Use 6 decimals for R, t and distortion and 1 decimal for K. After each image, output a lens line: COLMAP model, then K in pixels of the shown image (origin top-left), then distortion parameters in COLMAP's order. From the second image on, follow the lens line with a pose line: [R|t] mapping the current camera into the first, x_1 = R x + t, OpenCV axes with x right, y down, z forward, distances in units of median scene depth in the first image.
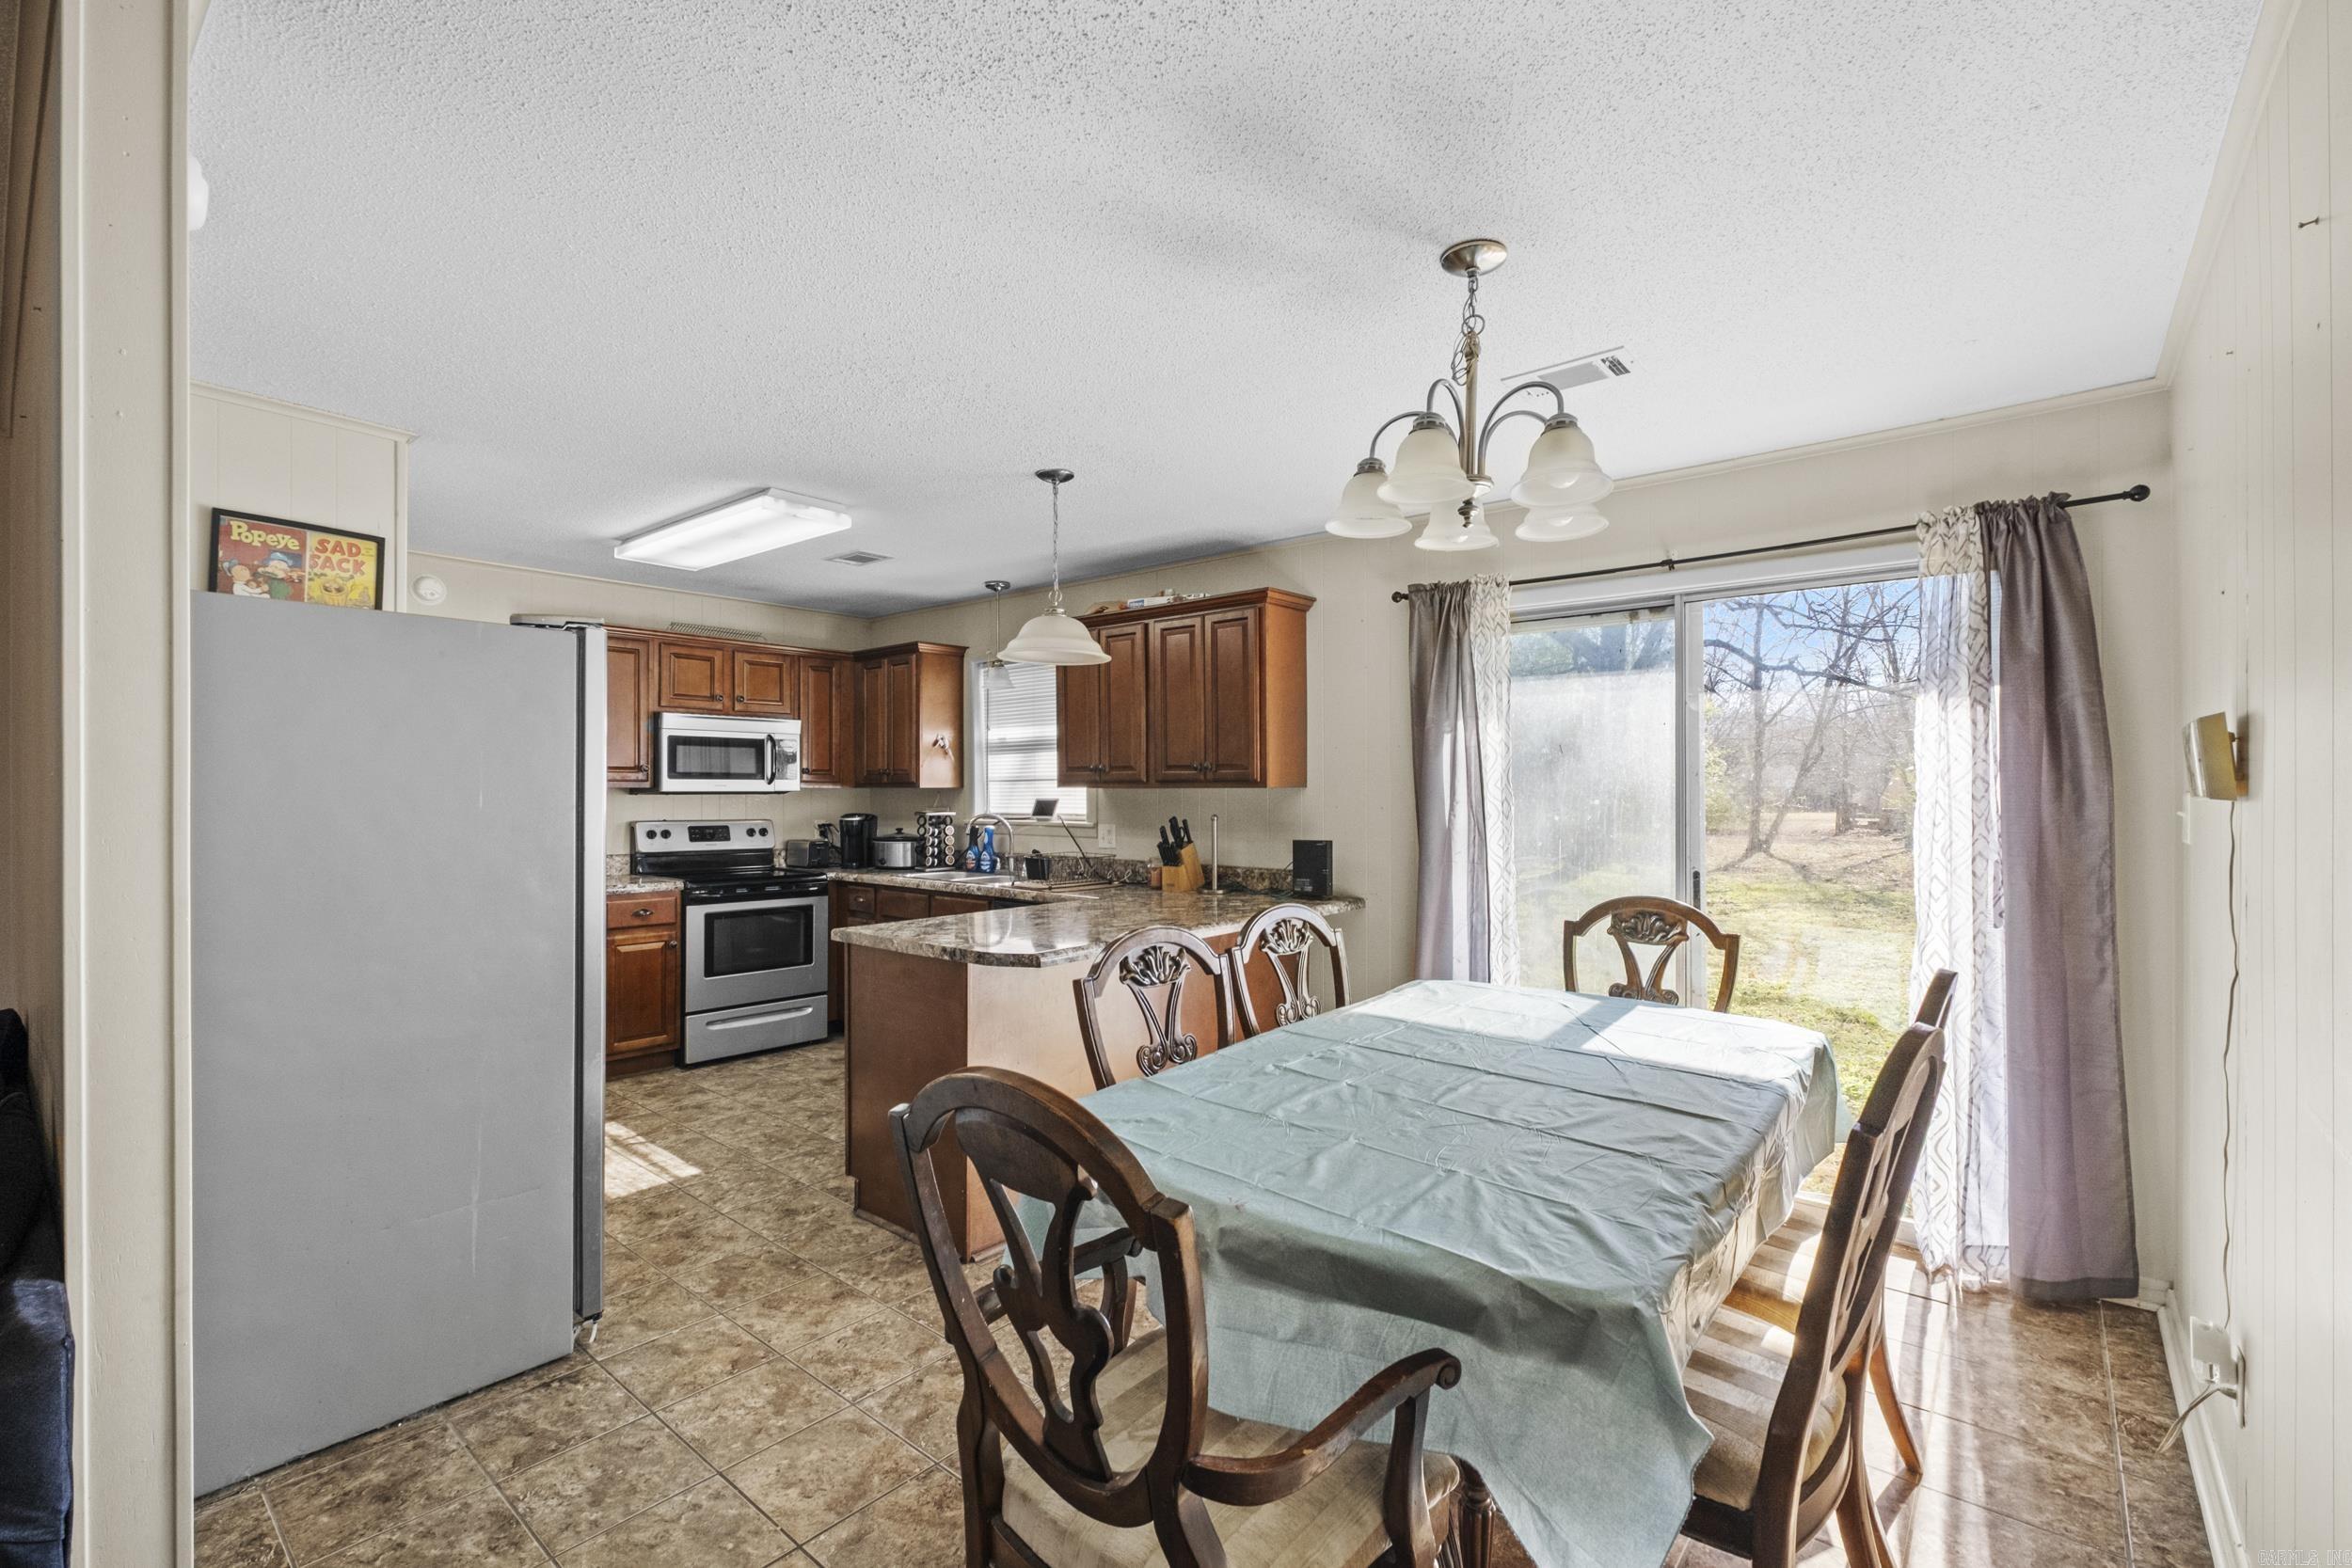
lens RADIAL K [[1016.2, 0, 1152.5], [0, 1016.2, 789.9], [0, 0, 1]] dist [-0.000564, 0.000015]
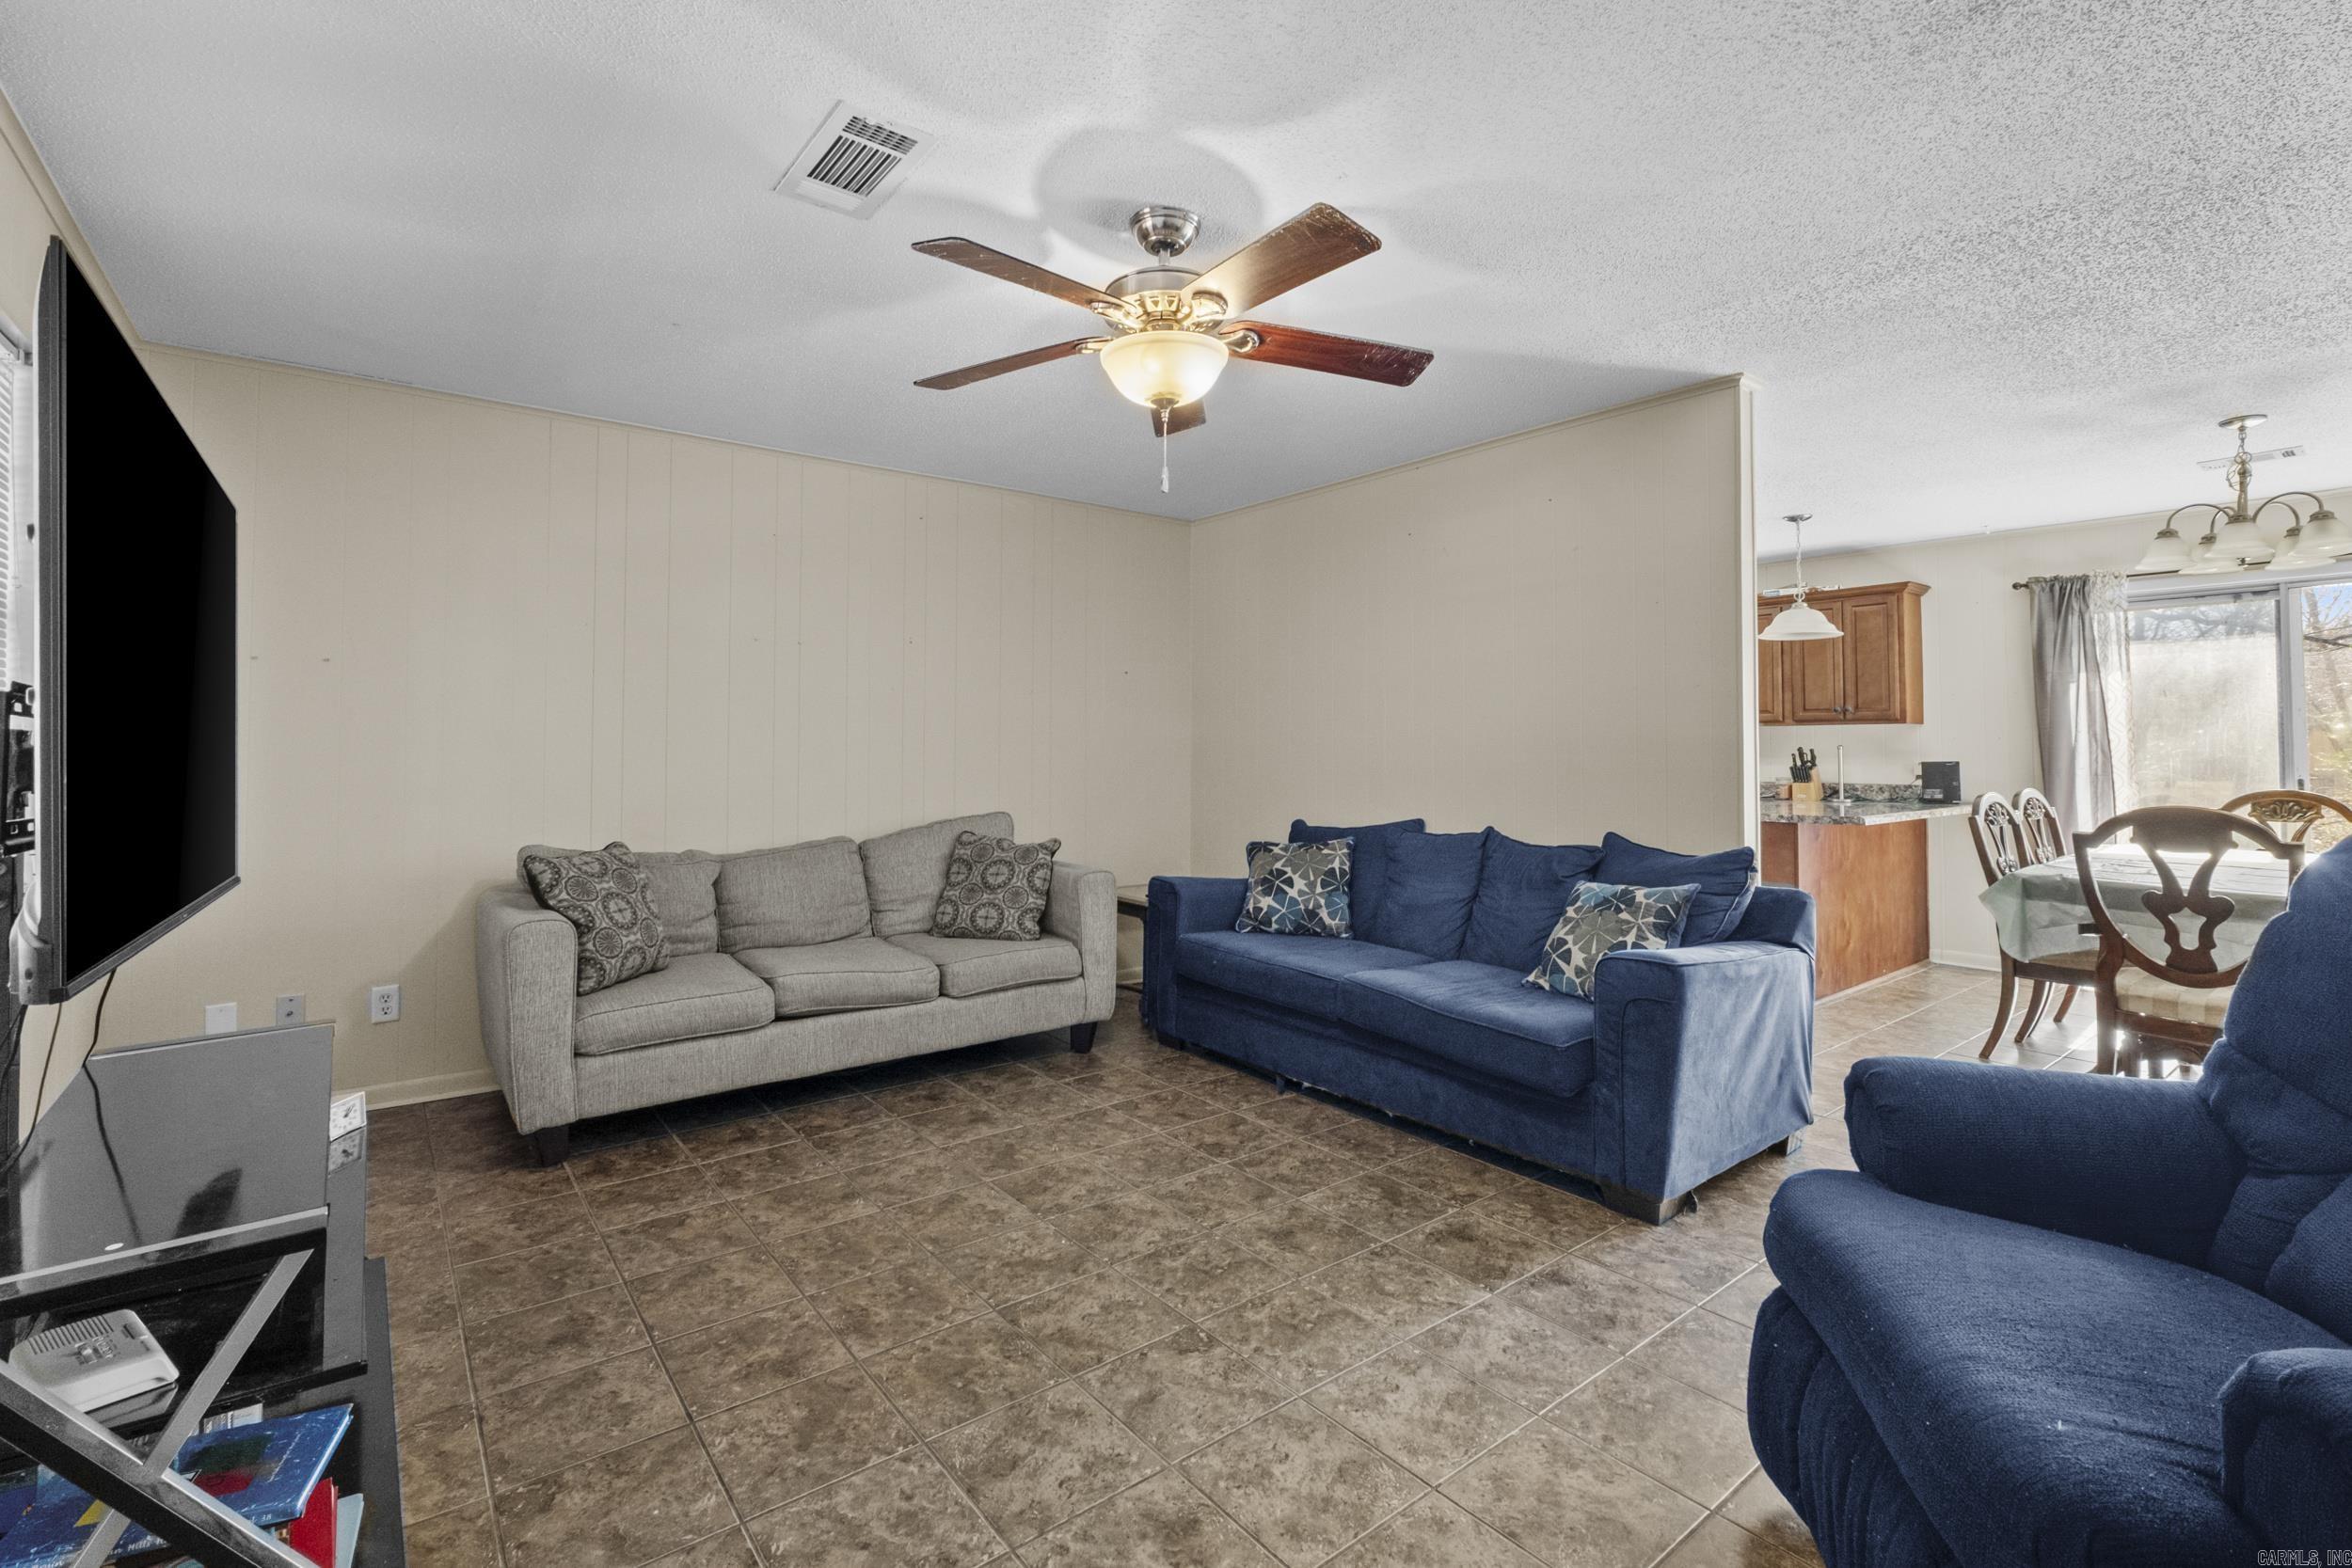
lens RADIAL K [[1029.6, 0, 1179.3], [0, 1029.6, 720.0], [0, 0, 1]] dist [-0.001135, 0.000032]
pose [[0.984322, -0.010217, -0.176085, -0.479210], [0.005299, 0.999583, -0.028373, 0.021104], [0.176302, 0.026995, 0.983966, -0.438972]]
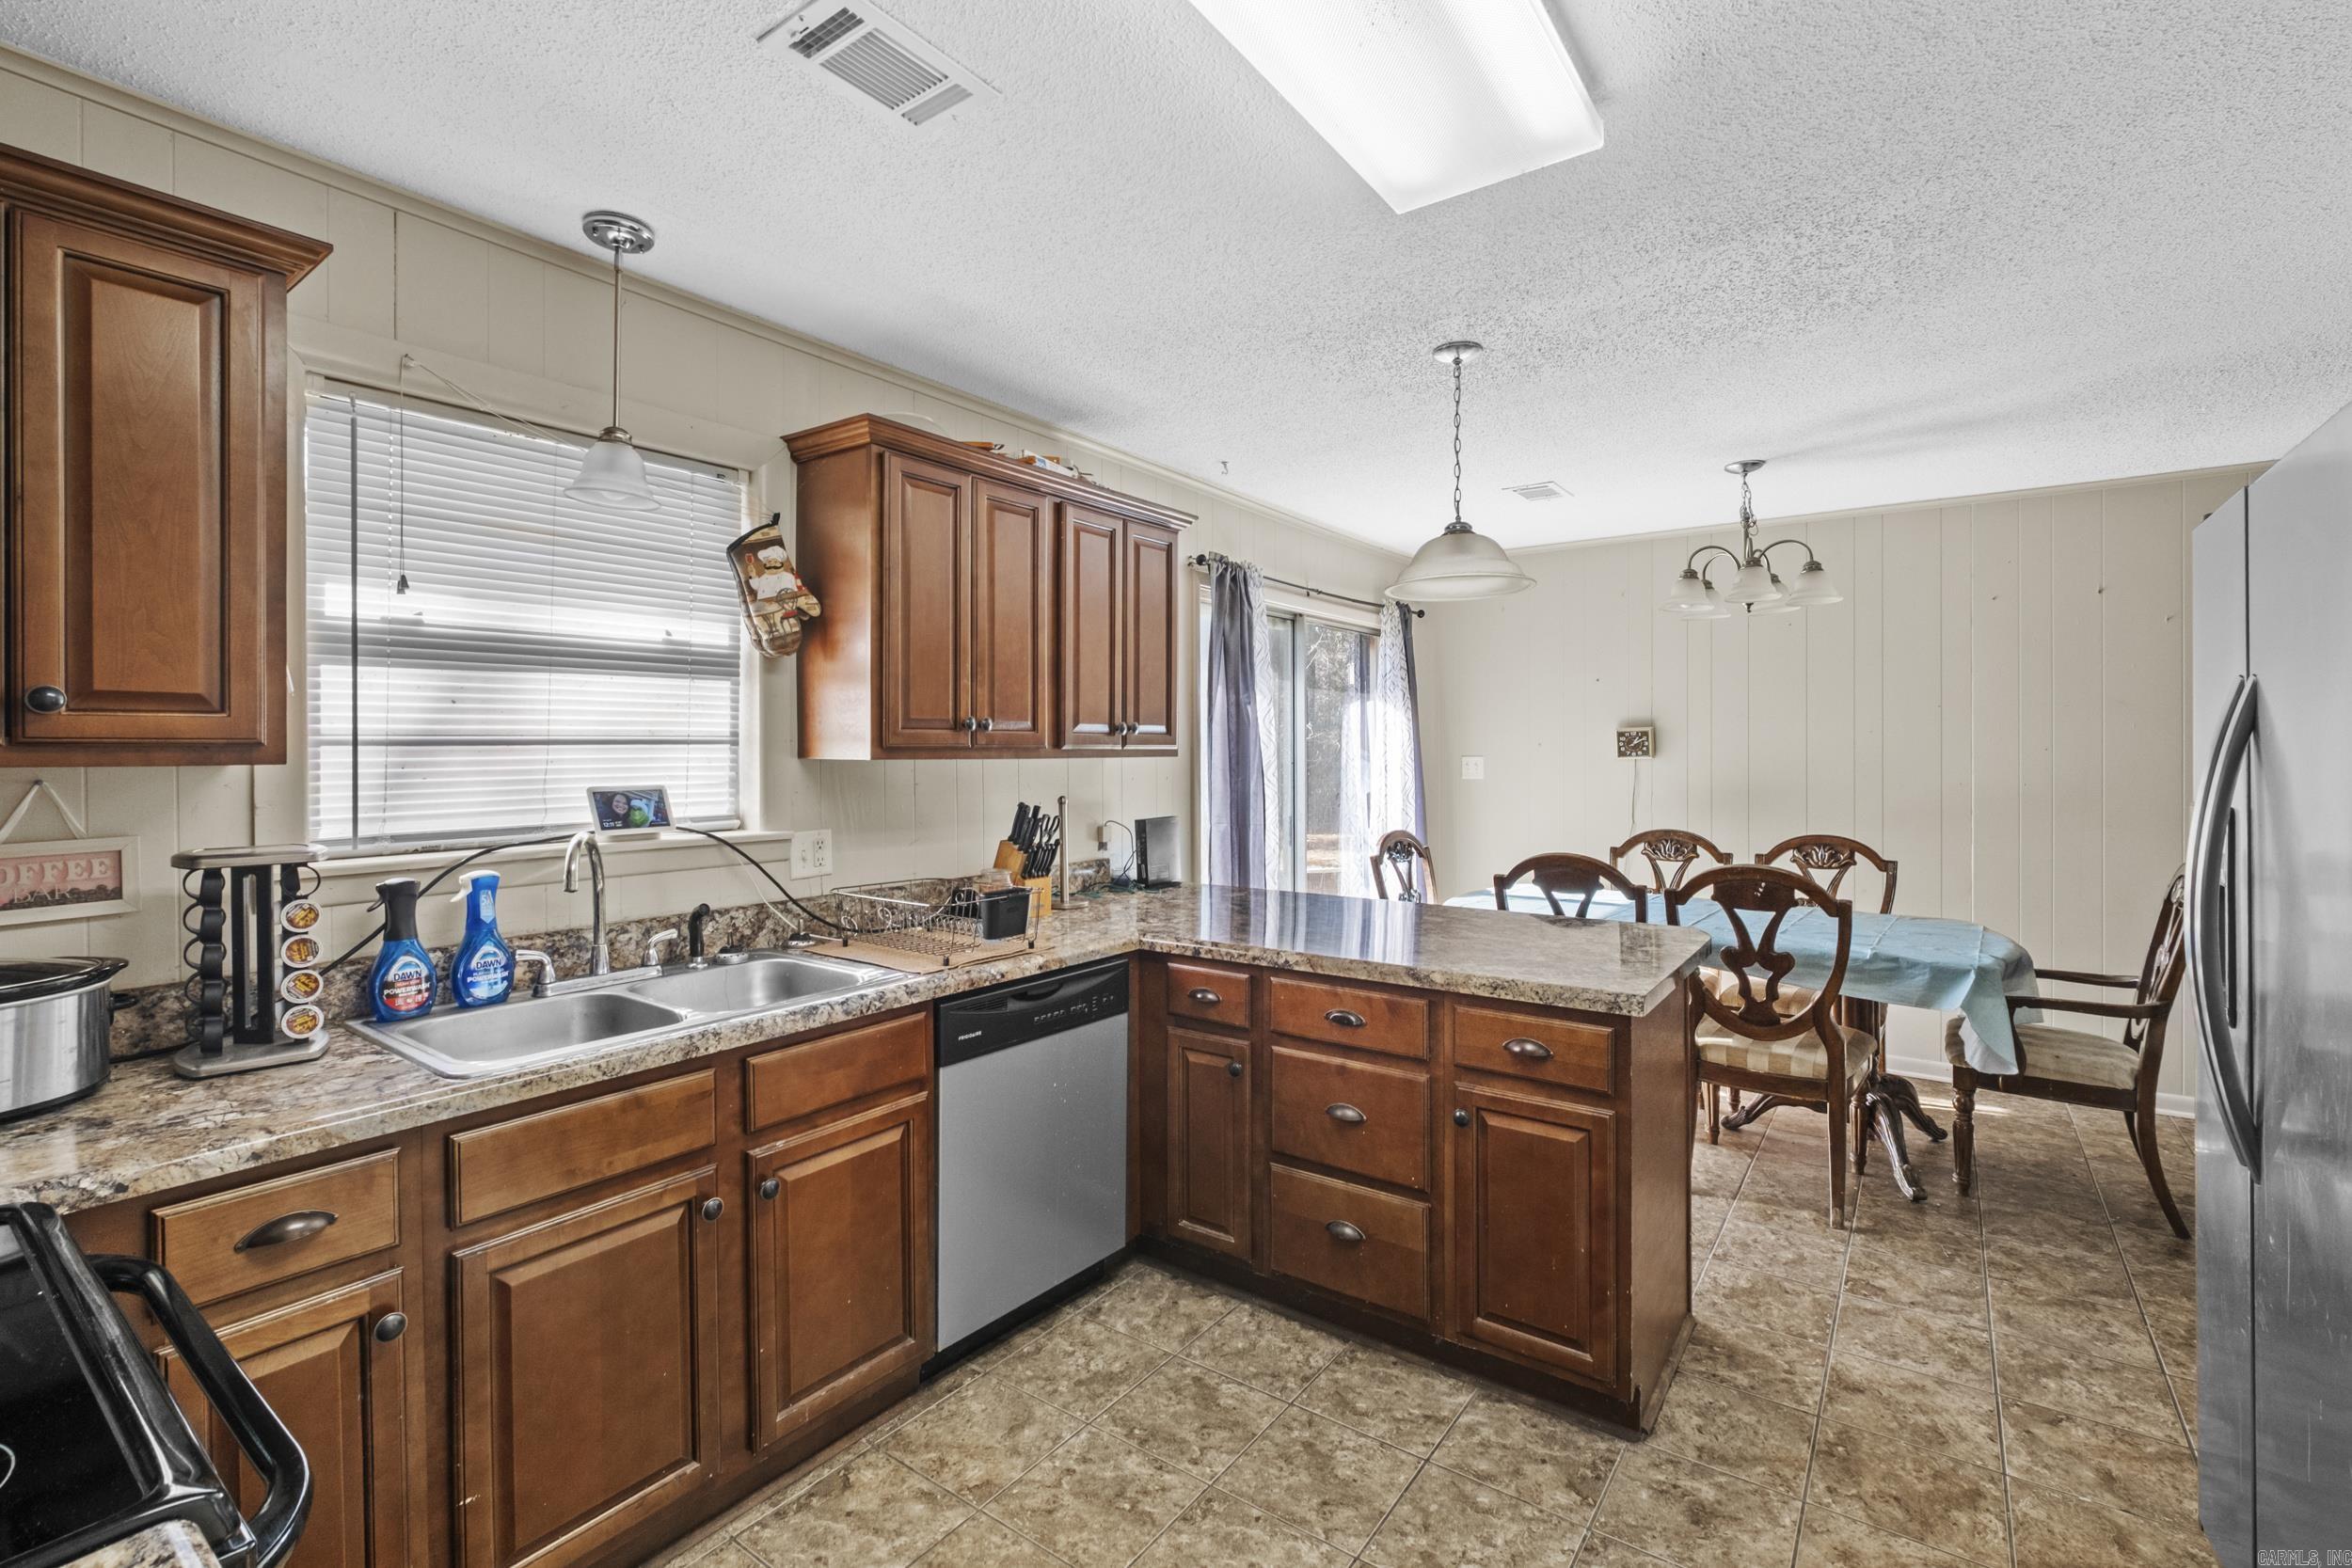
lens RADIAL K [[1040.5, 0, 1167.9], [0, 1040.5, 747.1], [0, 0, 1]] dist [-0.002760, -0.000135]
pose [[-0.077985, 0.005570, 0.996939, -0.562354], [0.005384, 0.999972, -0.005166, -0.004495], [-0.996940, 0.004965, -0.078013, 0.827519]]
